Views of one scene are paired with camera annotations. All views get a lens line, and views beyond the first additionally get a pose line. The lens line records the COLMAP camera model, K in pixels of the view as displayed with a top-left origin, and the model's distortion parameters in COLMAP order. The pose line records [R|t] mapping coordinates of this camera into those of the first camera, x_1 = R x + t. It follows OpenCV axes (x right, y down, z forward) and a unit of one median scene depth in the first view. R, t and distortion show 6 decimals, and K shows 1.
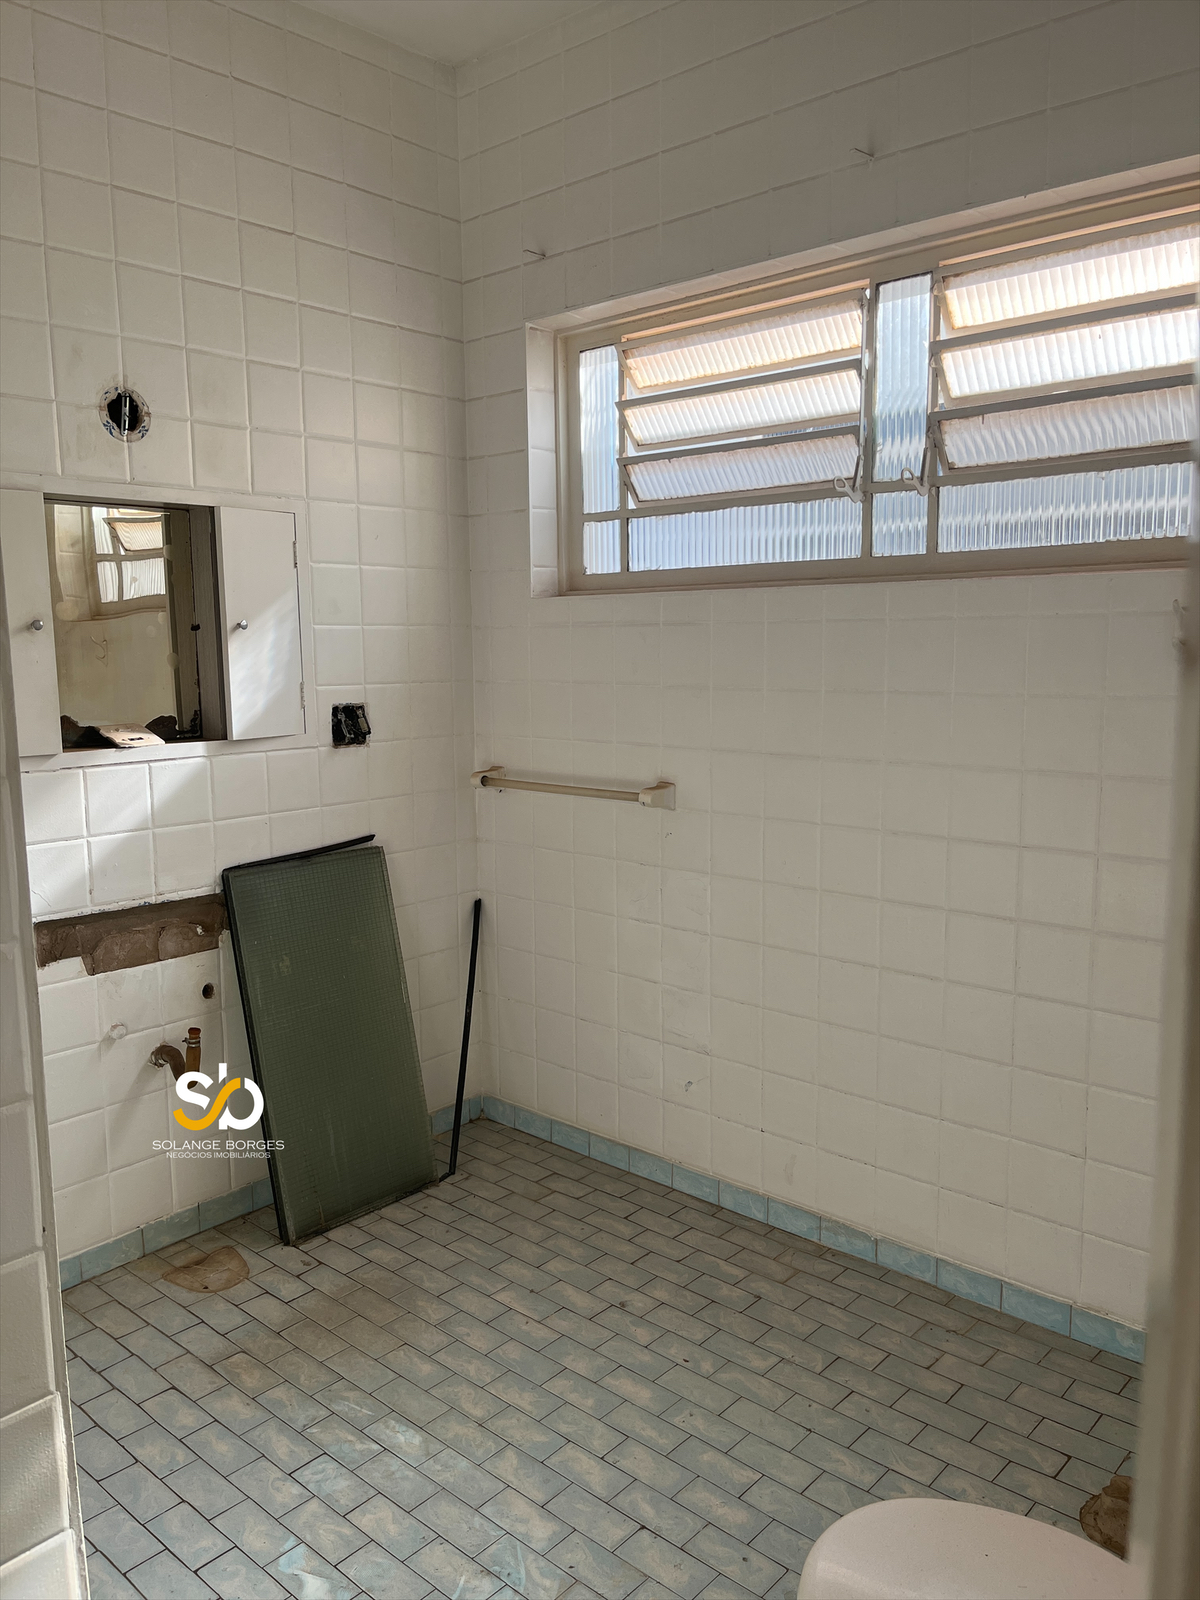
lens RADIAL K [[1219.8, 0, 596.8], [0, 1219.8, 802.0], [0, 0, 1]] dist [0.044562, -0.075762]
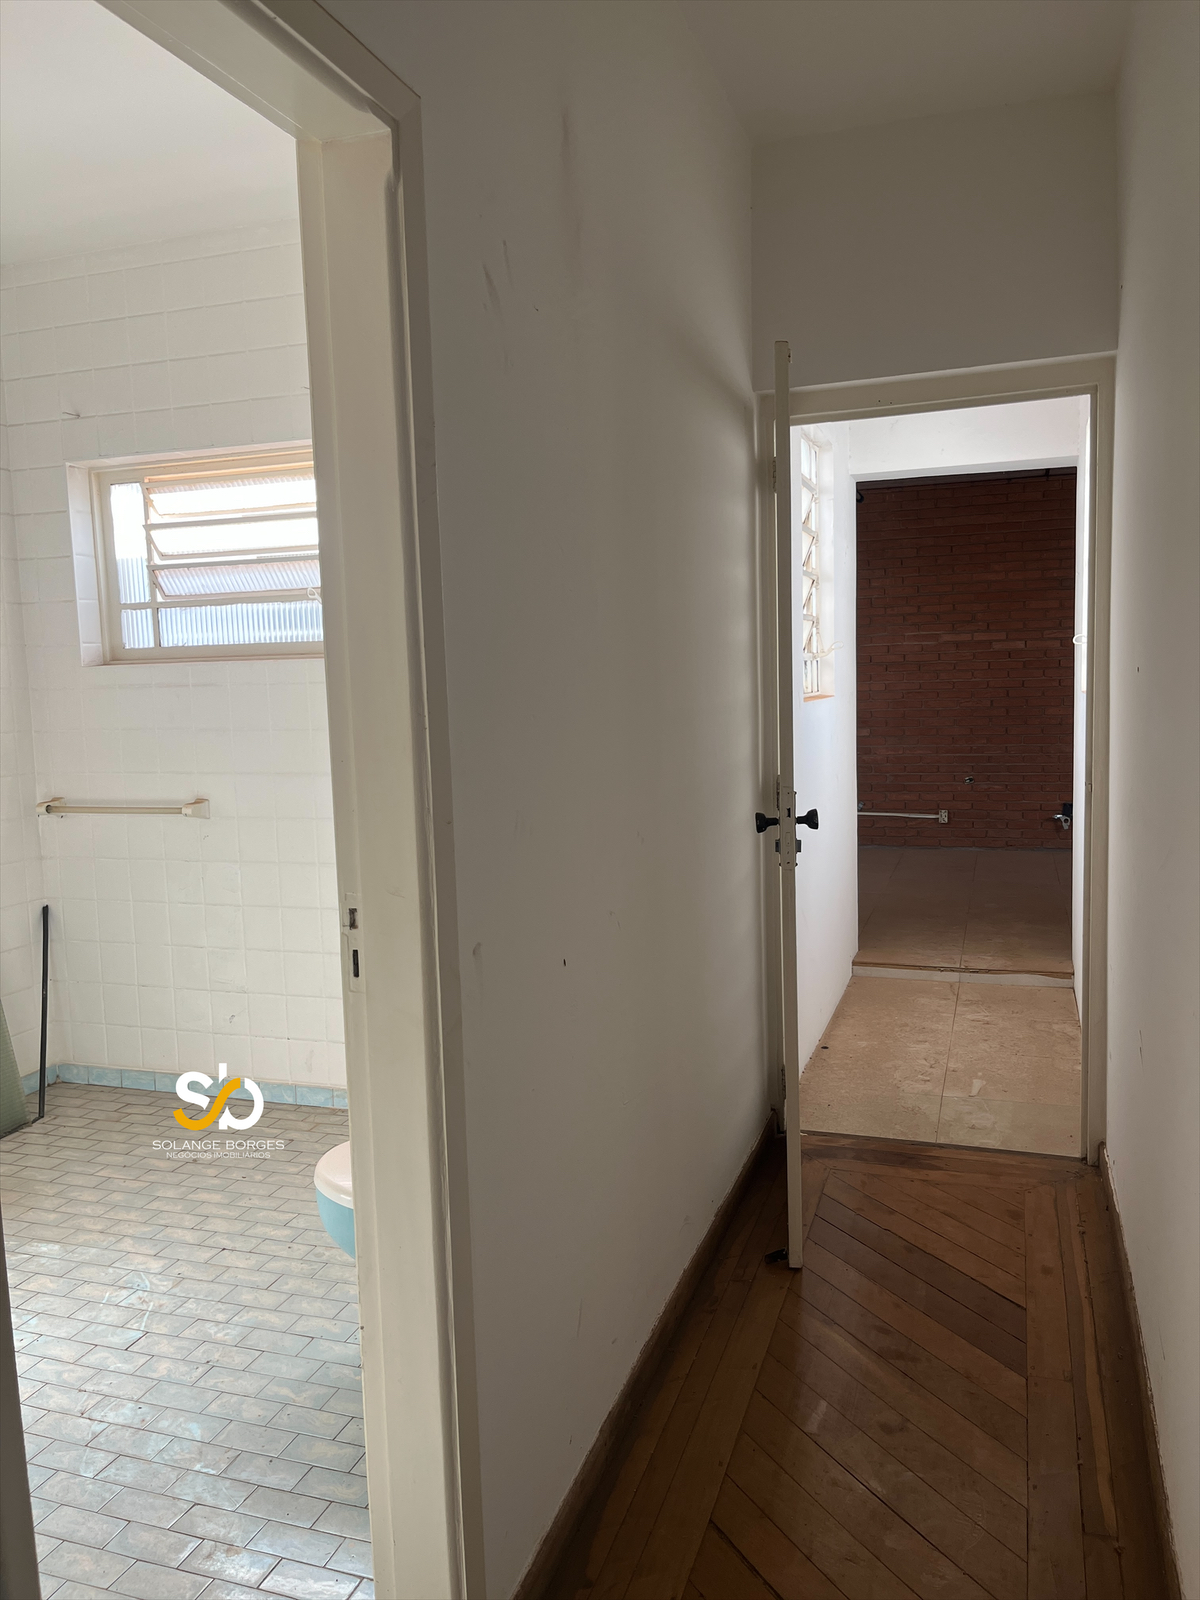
lens RADIAL K [[1231.0, 0, 600.0], [0, 1231.0, 800.0], [0, 0, 1]] dist [0.042596, -0.005896]
pose [[0.922542, -0.058241, 0.381476, -0.061931], [0.072605, 0.997087, -0.023358, 0.050990], [-0.379004, 0.049246, 0.924084, -0.472084]]
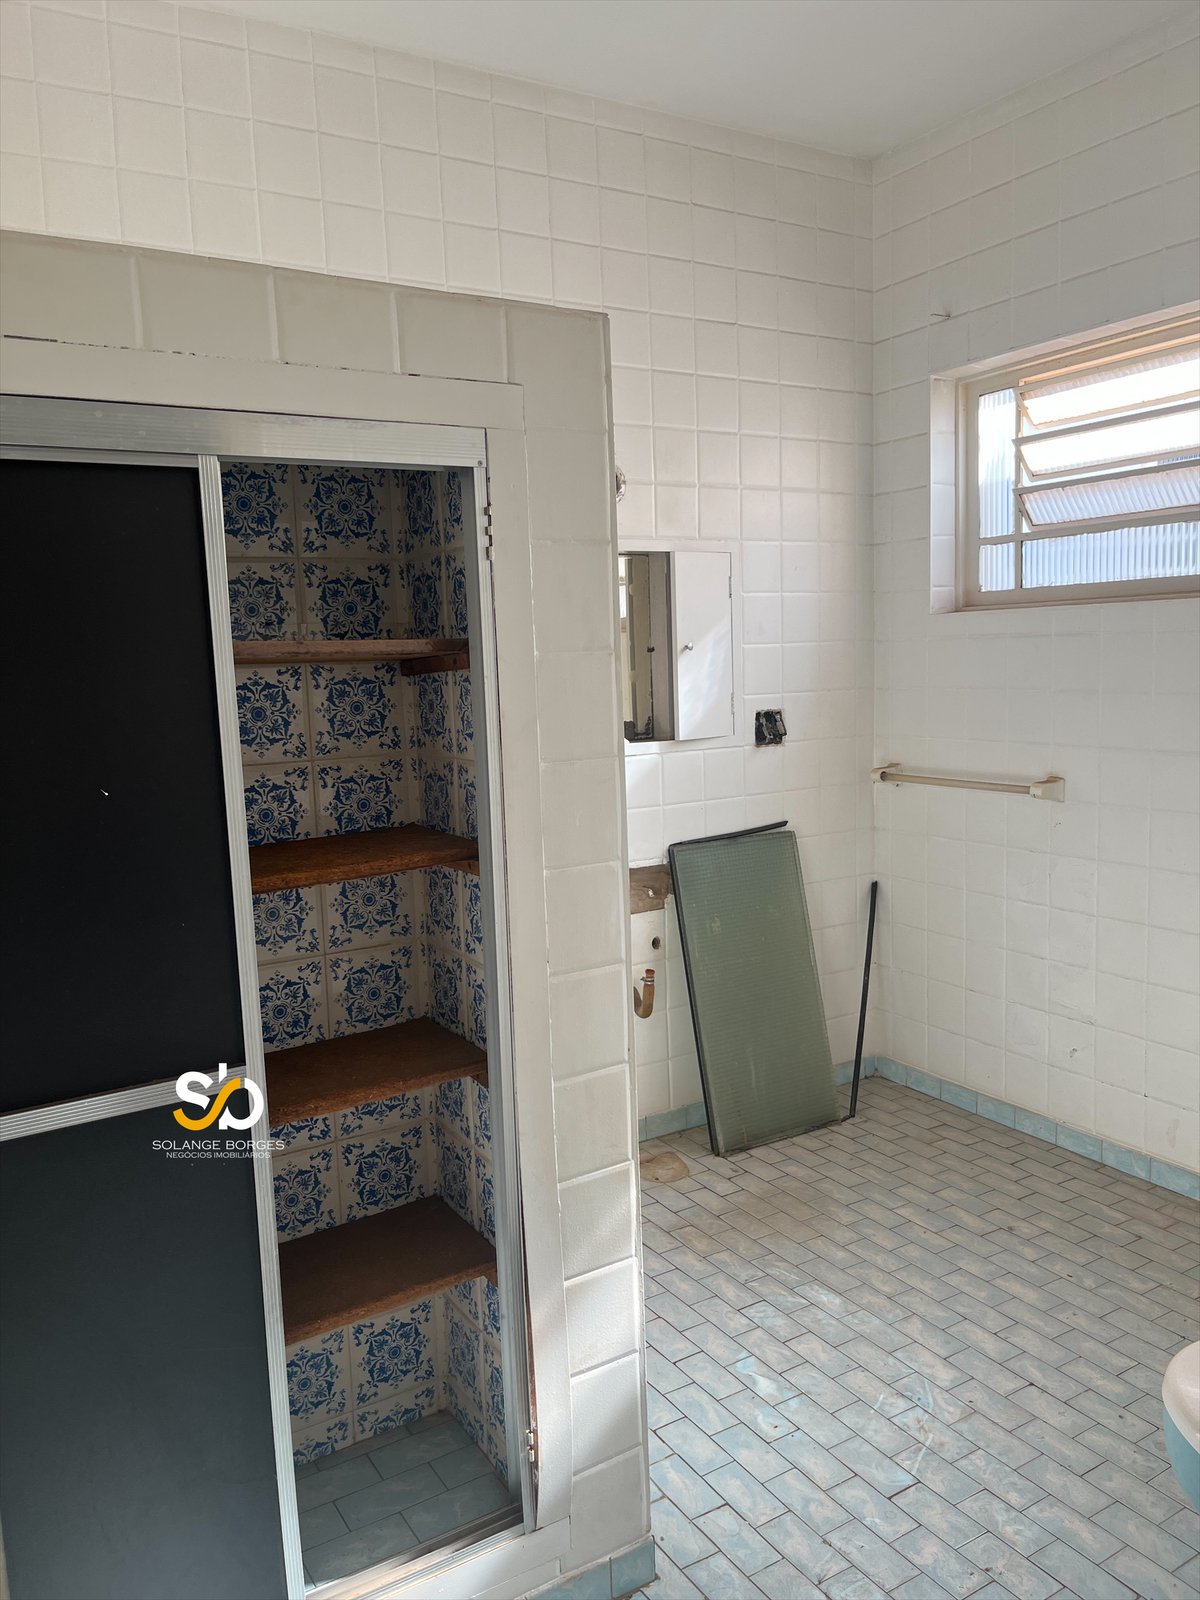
lens RADIAL K [[1219.8, 0, 596.8], [0, 1219.8, 802.0], [0, 0, 1]] dist [0.044562, -0.075762]
pose [[0.956924, 0.013645, -0.290018, -0.019368], [-0.015480, 0.999872, -0.004036, 0.017505], [0.289926, 0.008352, 0.957013, -0.191152]]
